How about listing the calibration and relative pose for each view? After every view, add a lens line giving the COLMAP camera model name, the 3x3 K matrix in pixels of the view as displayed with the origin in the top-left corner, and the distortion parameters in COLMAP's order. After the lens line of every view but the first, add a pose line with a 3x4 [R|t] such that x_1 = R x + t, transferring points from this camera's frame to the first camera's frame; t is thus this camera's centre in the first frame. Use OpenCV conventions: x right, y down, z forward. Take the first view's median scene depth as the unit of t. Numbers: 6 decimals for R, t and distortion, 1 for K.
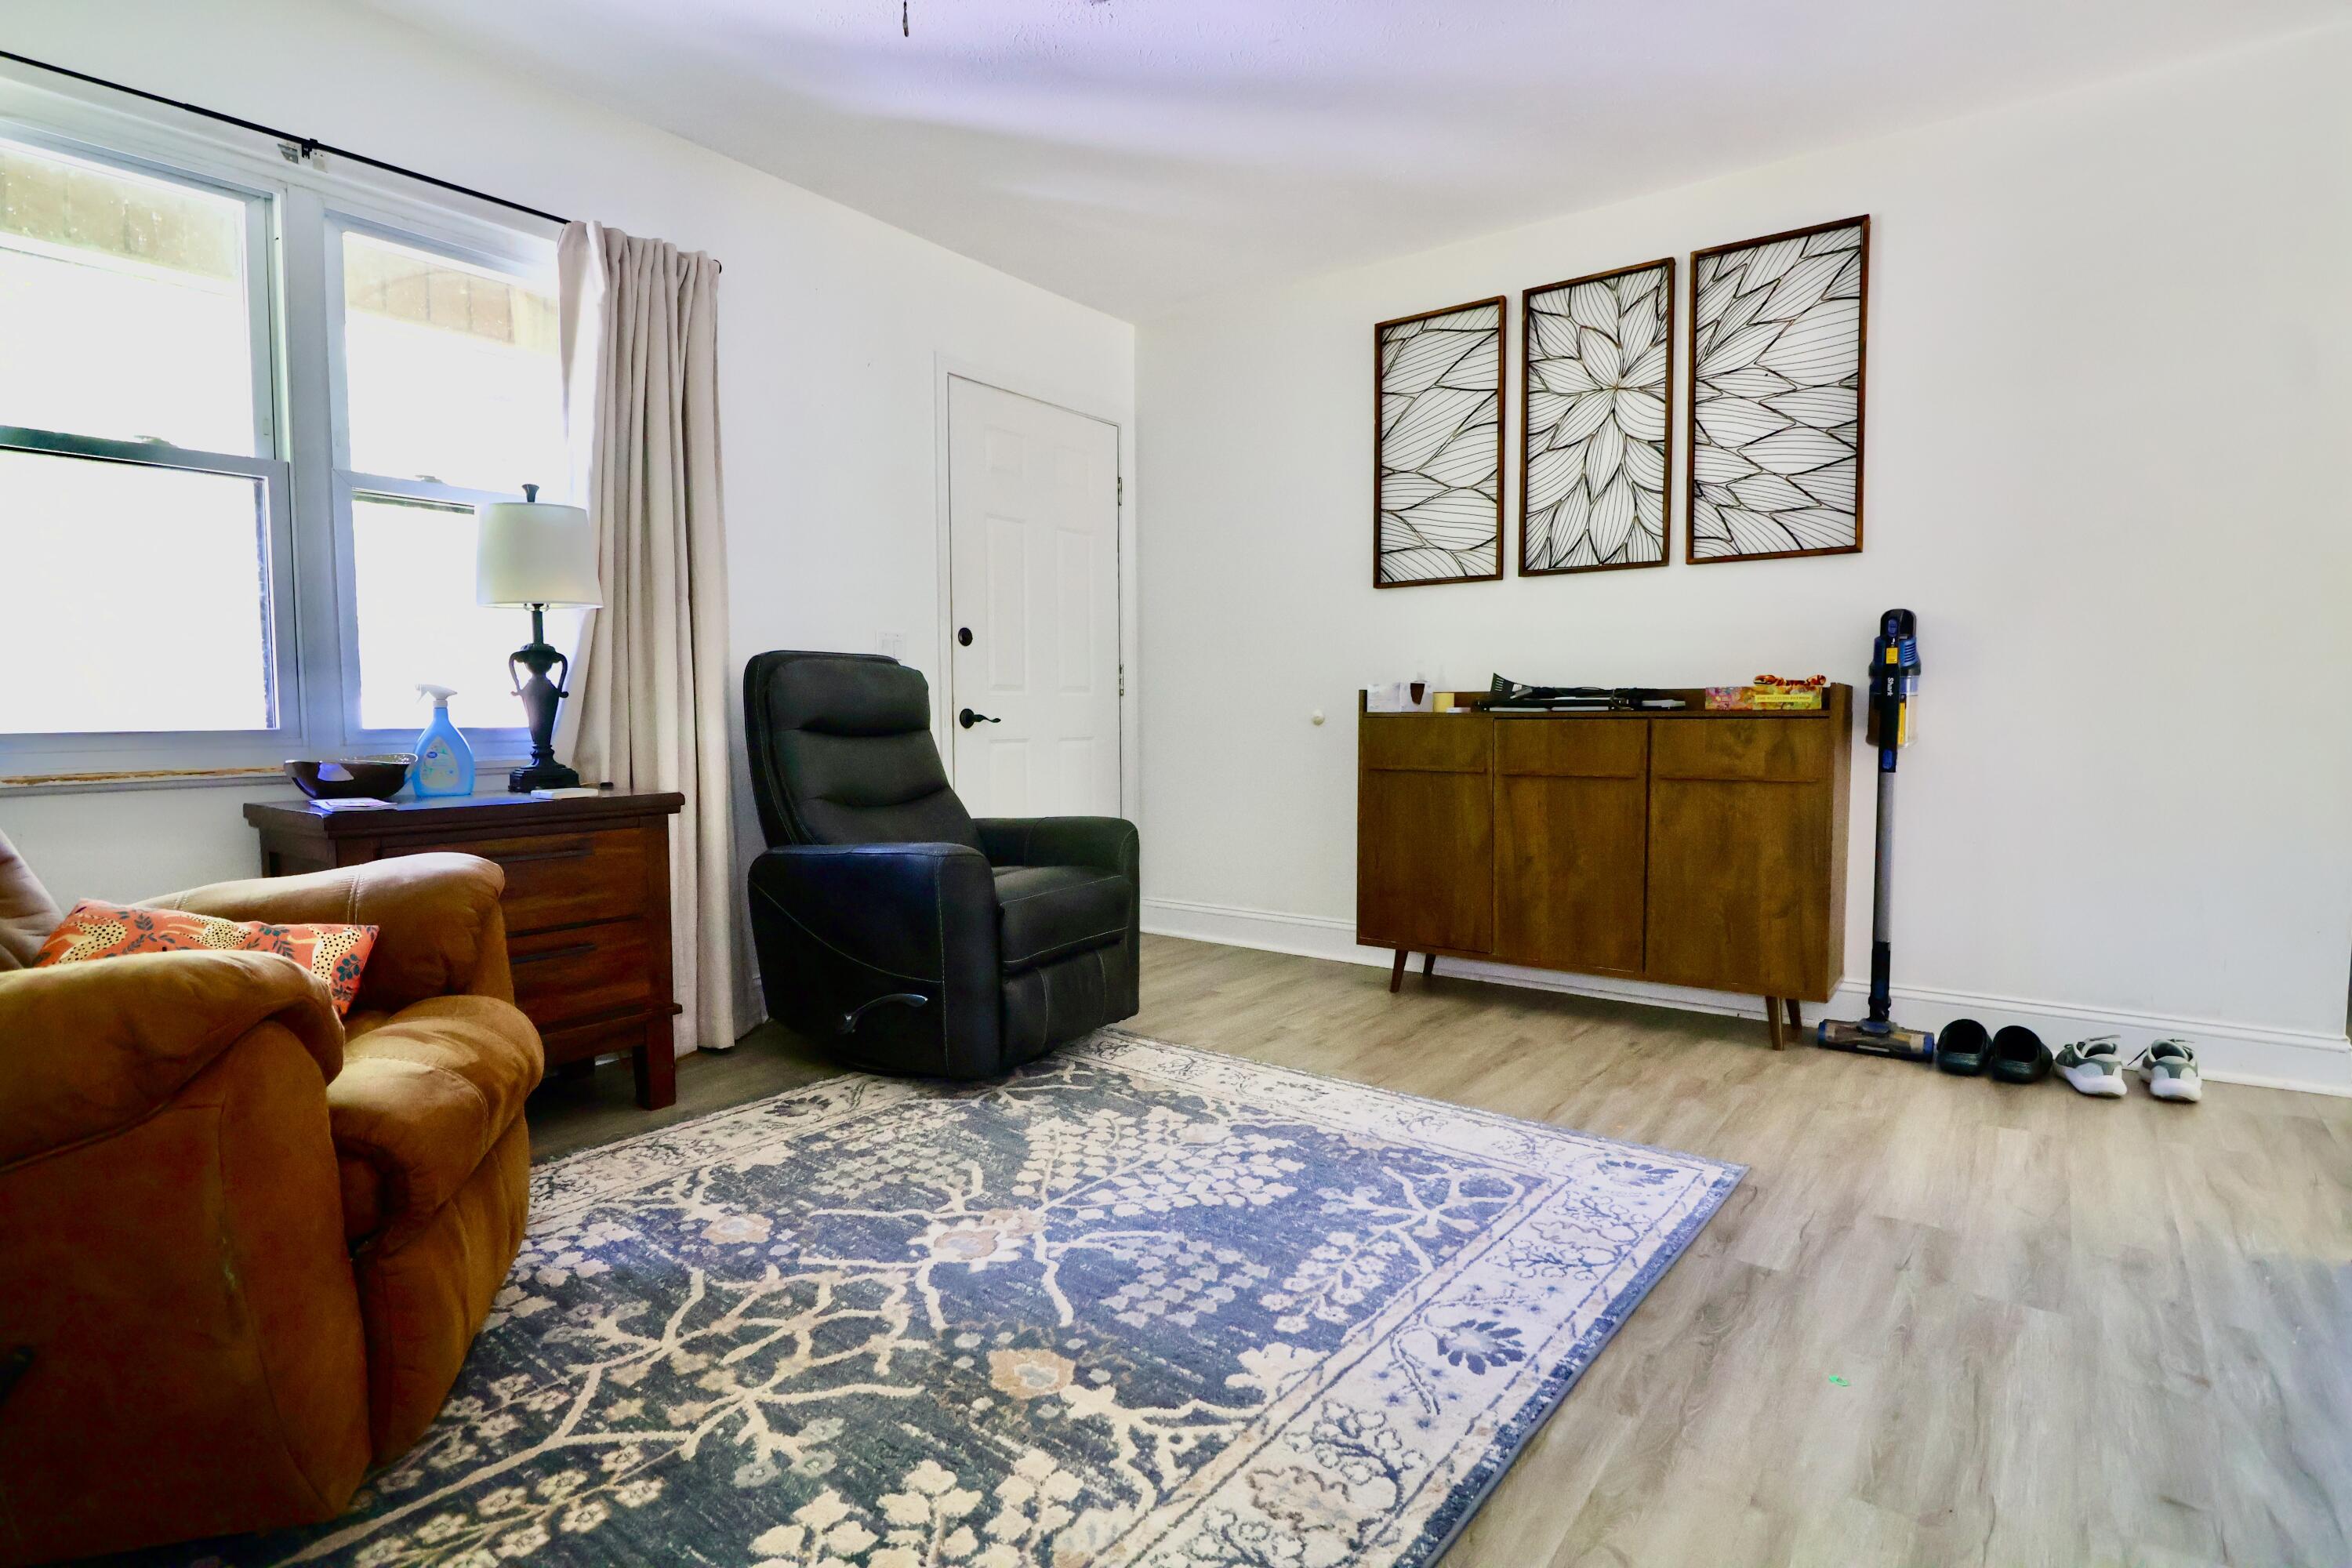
lens RADIAL K [[1171.2, 0, 1160.3], [0, 1171.2, 781.8], [0, 0, 1]] dist [-0.004248, -0.003975]
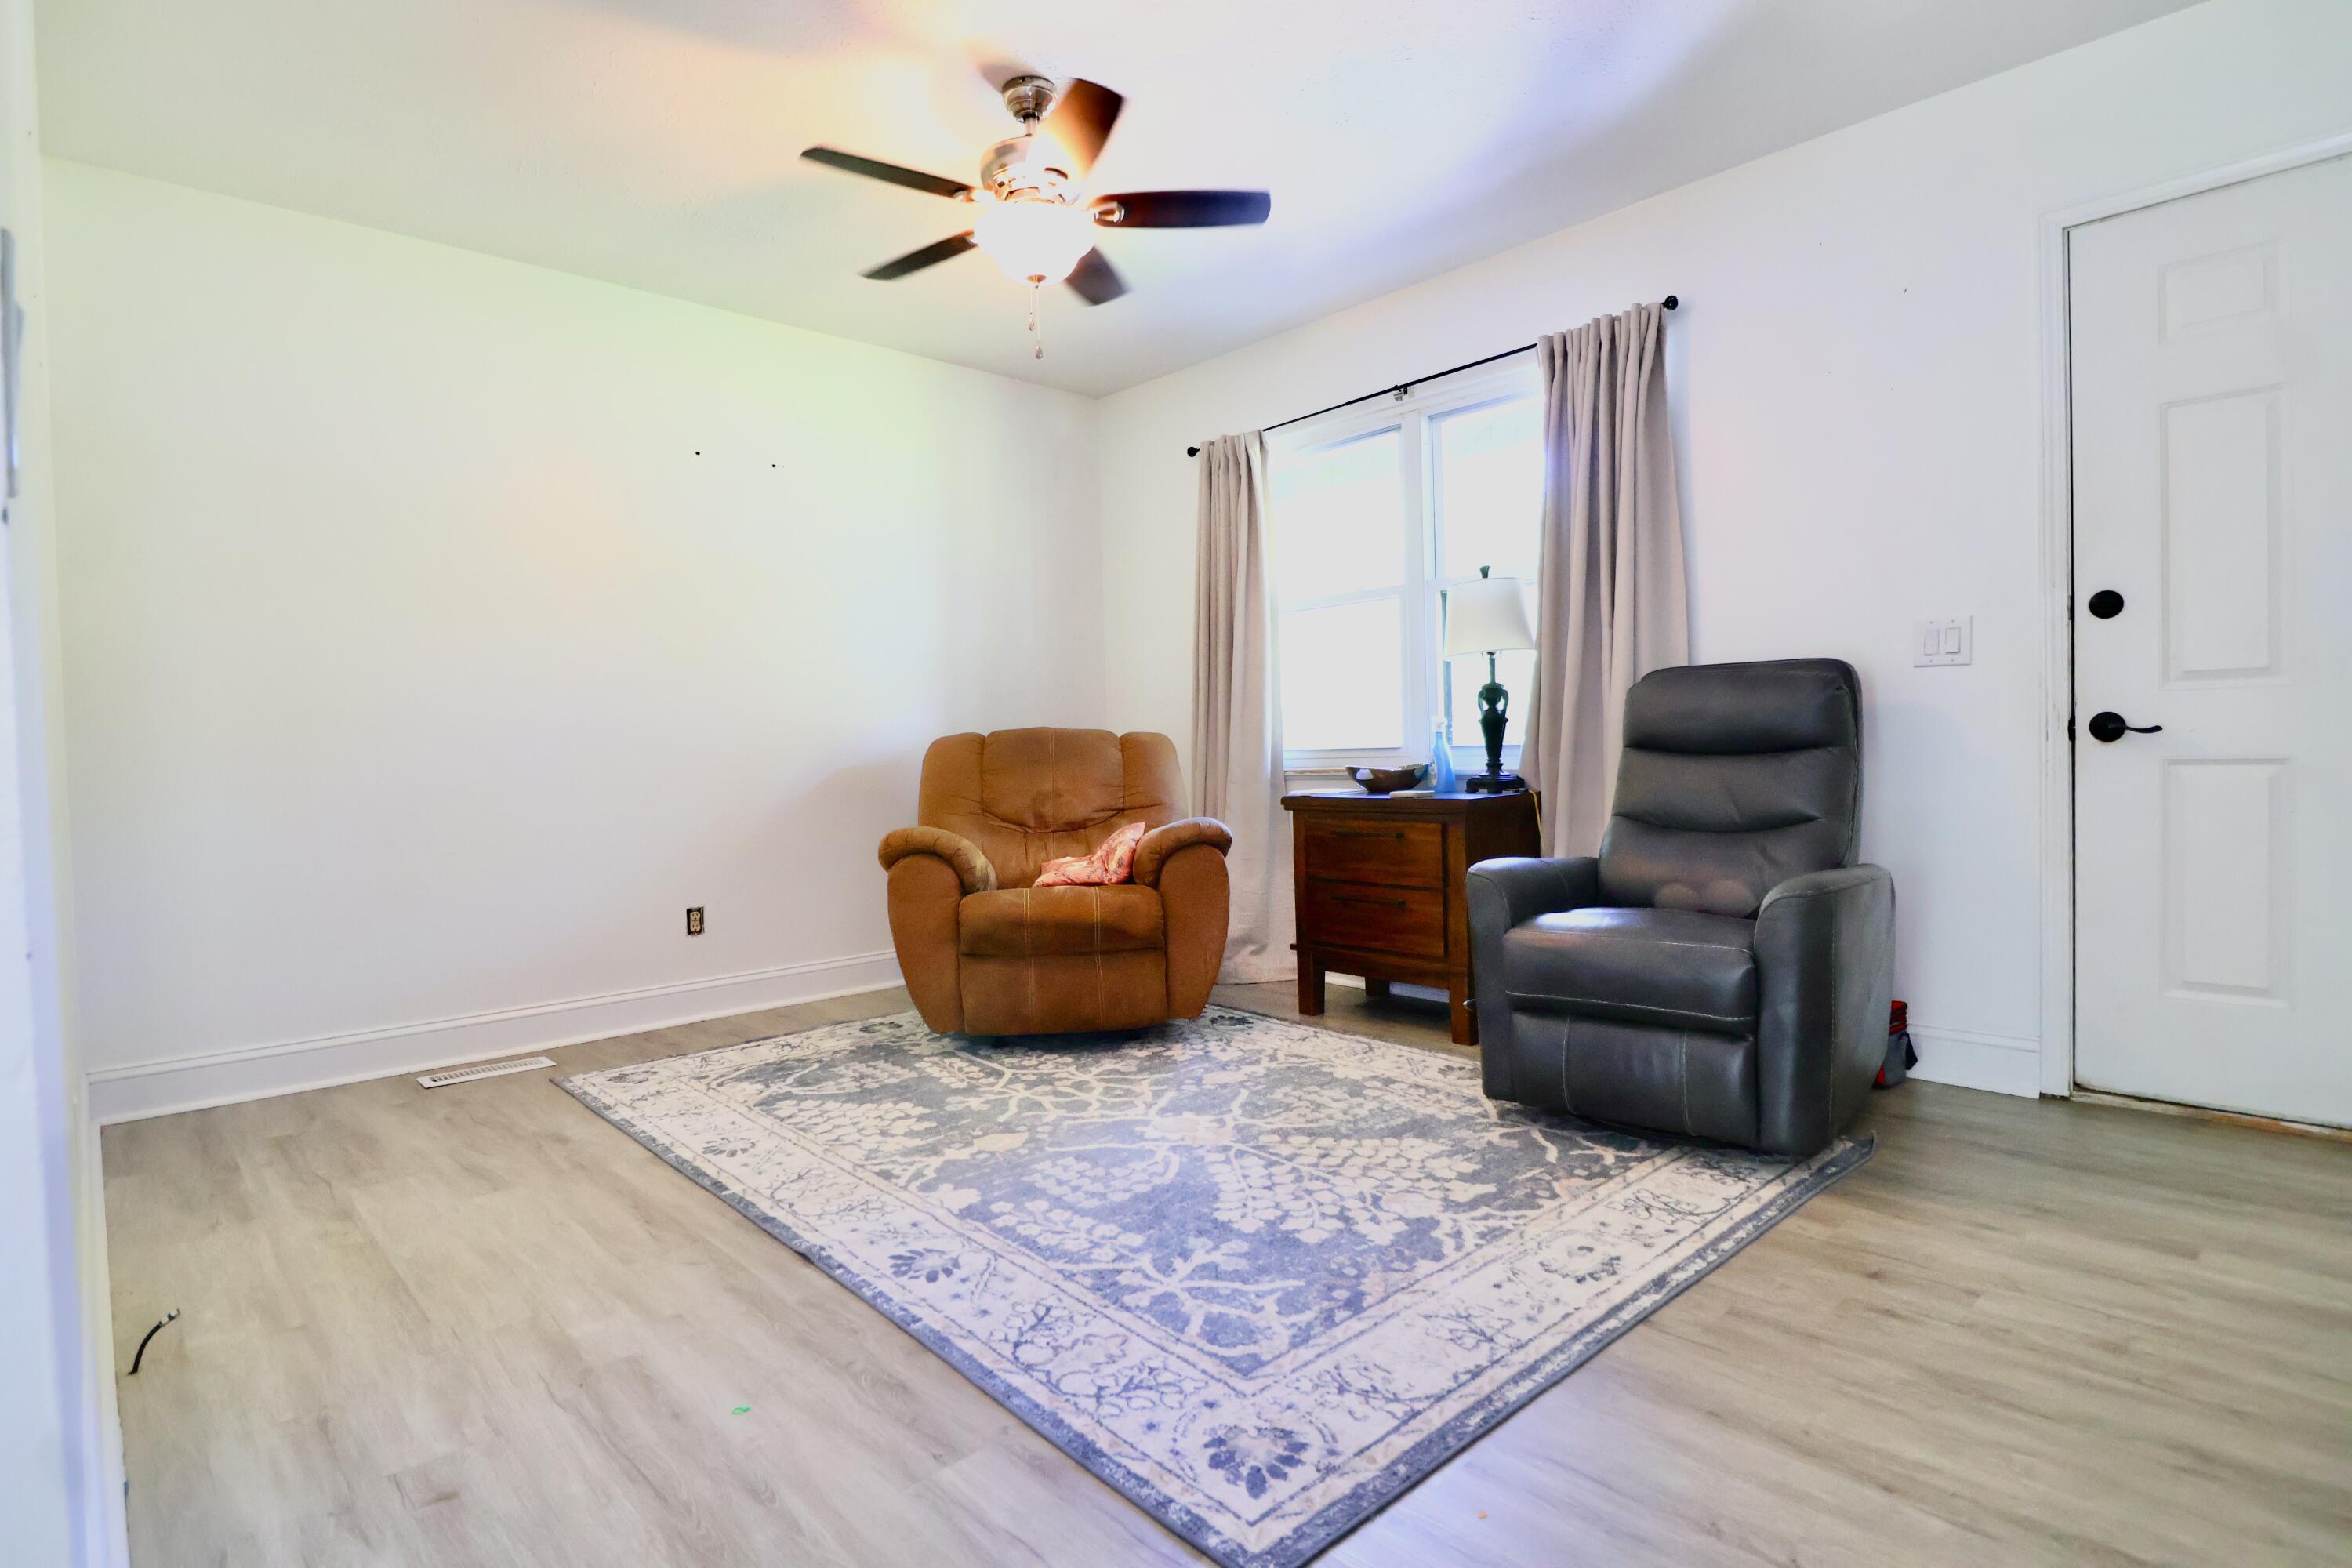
lens RADIAL K [[1171.2, 0, 1161.6], [0, 1171.2, 785.3], [0, 0, 1]] dist [-0.004248, -0.003975]
pose [[-0.168409, 0.042459, -0.984802, 1.118397], [-0.031066, 0.998347, 0.048355, -0.071400], [0.985227, 0.038738, -0.166812, 1.123194]]
